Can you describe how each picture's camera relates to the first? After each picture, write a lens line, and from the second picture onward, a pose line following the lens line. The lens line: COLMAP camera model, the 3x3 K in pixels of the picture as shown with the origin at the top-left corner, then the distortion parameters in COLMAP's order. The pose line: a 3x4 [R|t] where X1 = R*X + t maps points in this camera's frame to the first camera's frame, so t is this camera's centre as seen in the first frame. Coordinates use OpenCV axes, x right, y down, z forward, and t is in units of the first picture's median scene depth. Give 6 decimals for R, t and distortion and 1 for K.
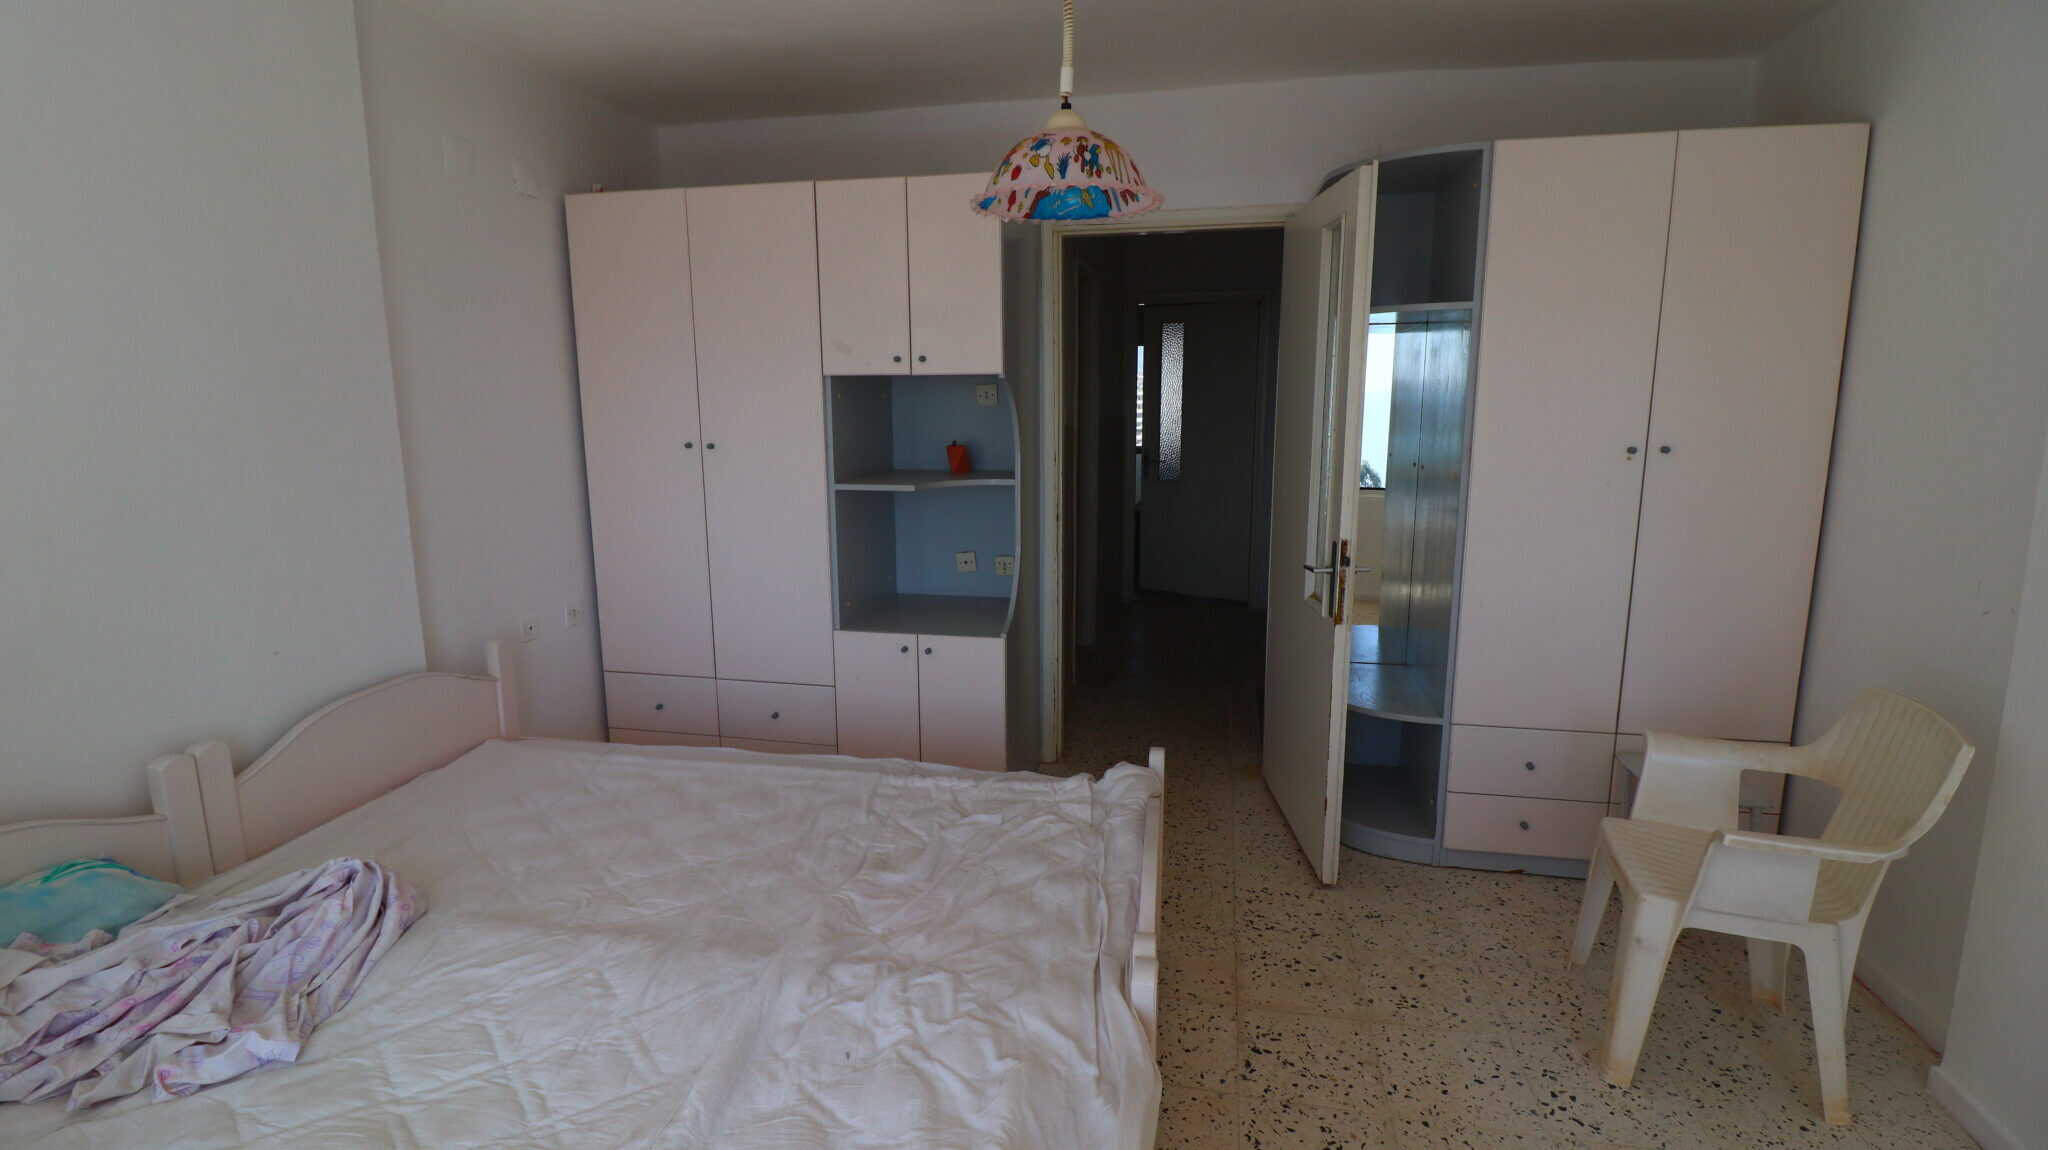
lens RADIAL K [[941.2, 0, 1014.9], [0, 941.2, 559.9], [0, 0, 1]] dist [0.002313, -0.015088]
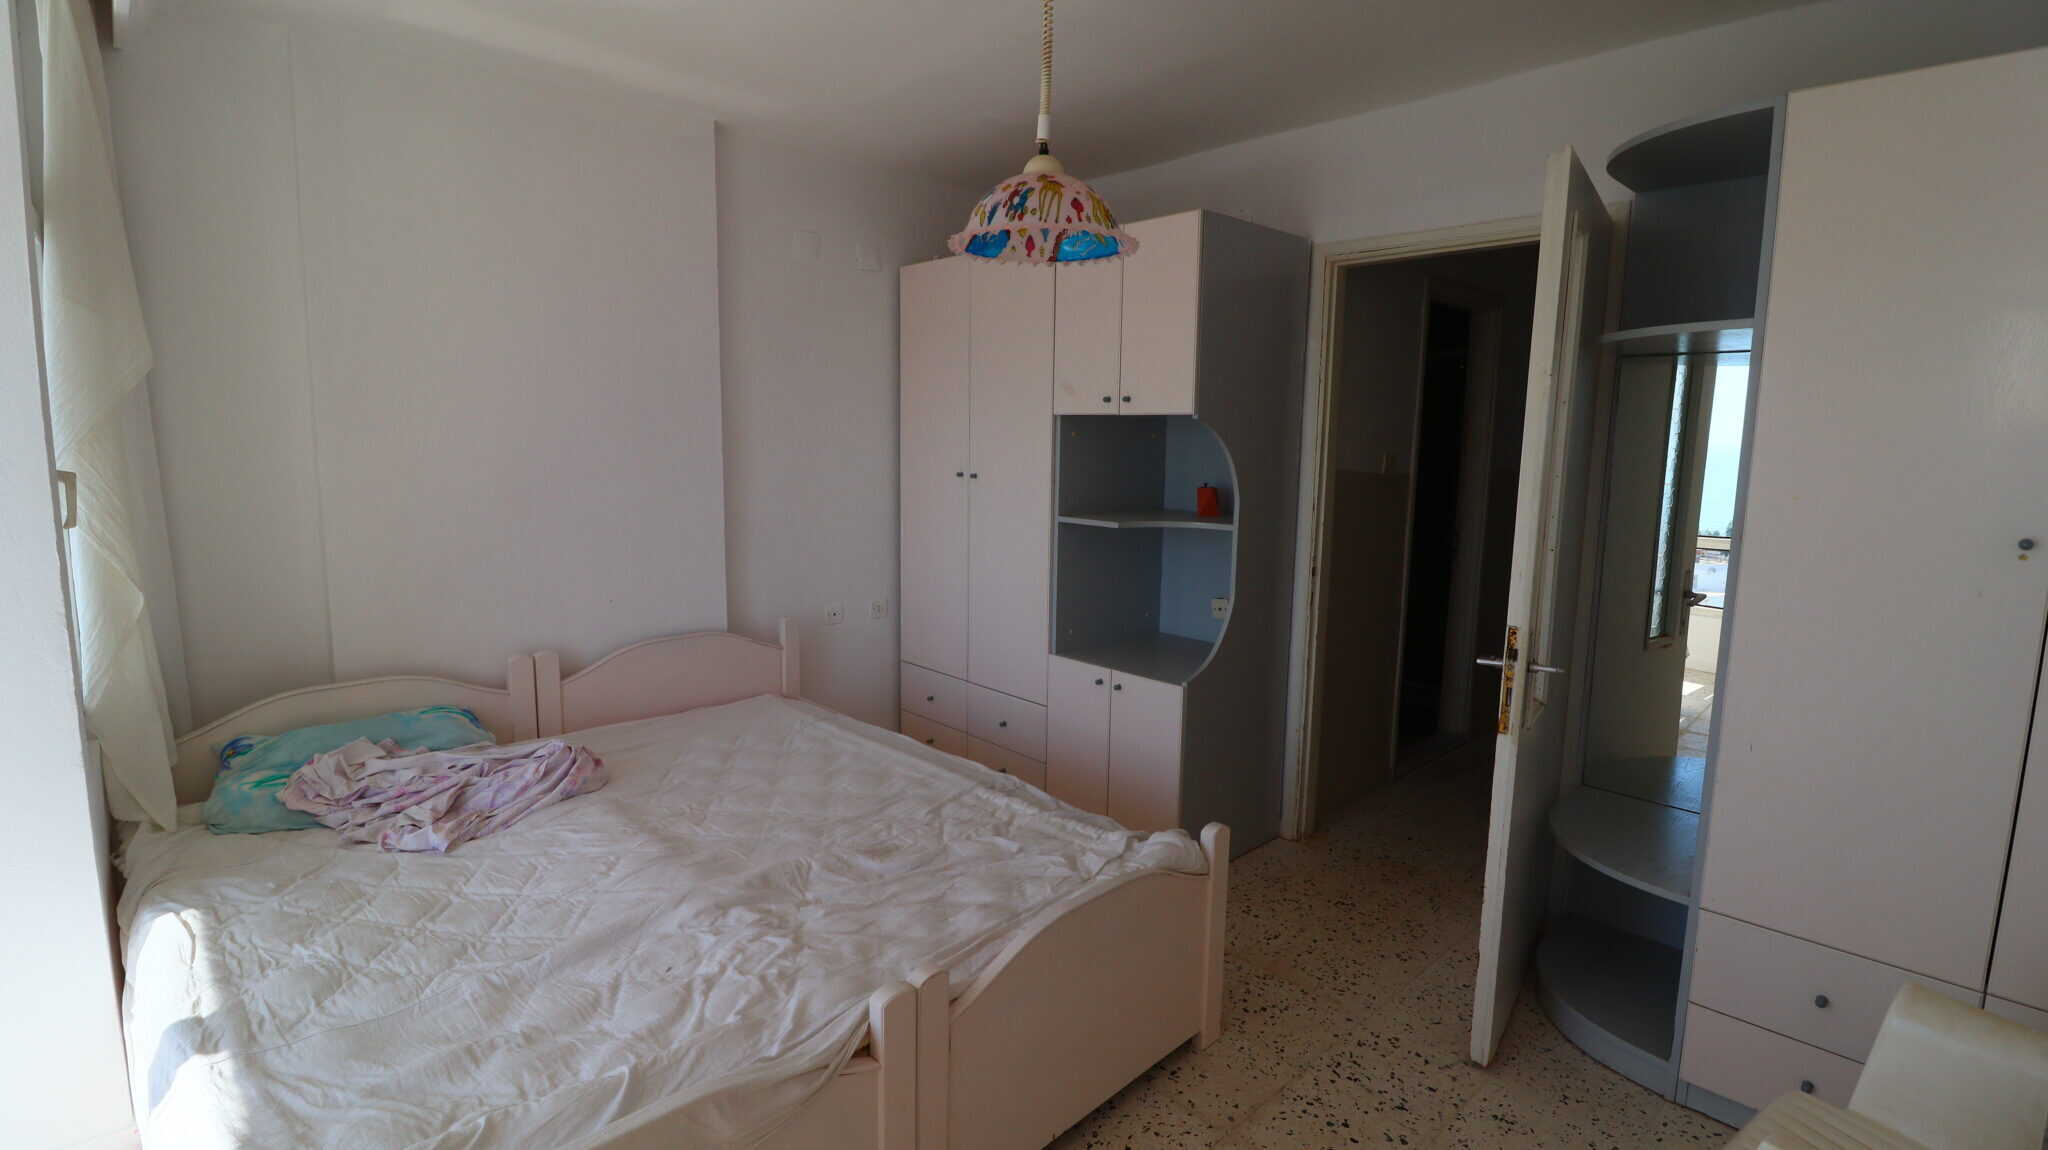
lens RADIAL K [[942.0, 0, 1018.2], [0, 942.0, 558.6], [0, 0, 1]] dist [0.000493, -0.013848]
pose [[0.822480, 0.092823, -0.561169, 0.491091], [-0.119343, 0.992795, -0.010697, -0.021316], [0.556133, 0.075770, 0.827632, 0.127464]]
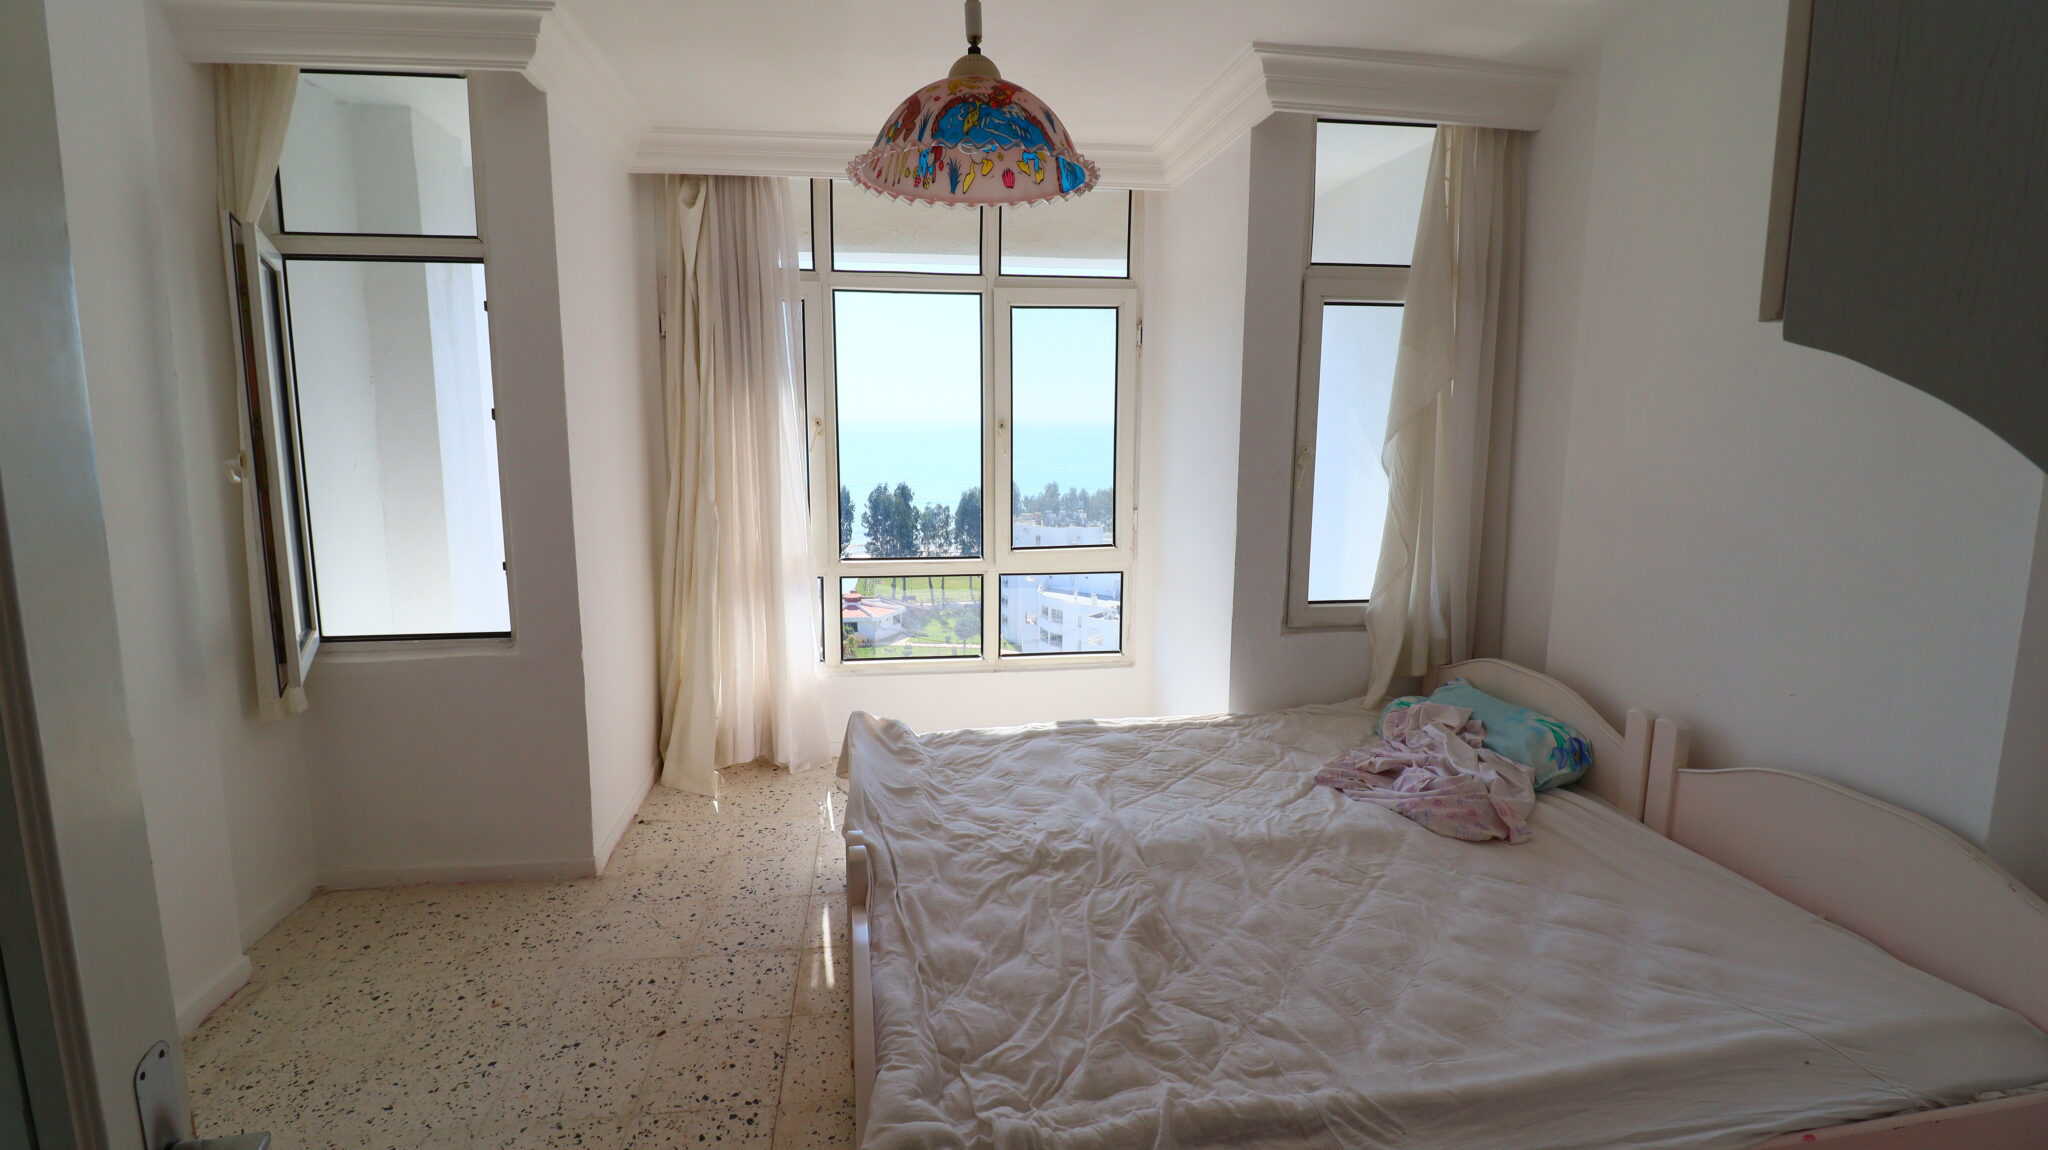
lens RADIAL K [[942.0, 0, 1018.2], [0, 942.0, 558.6], [0, 0, 1]] dist [0.000493, -0.013848]
pose [[-0.937825, 0.051034, -0.343337, 0.233367], [-0.059480, 0.950875, 0.303809, -0.245475], [0.341976, 0.305341, -0.888718, 1.387684]]
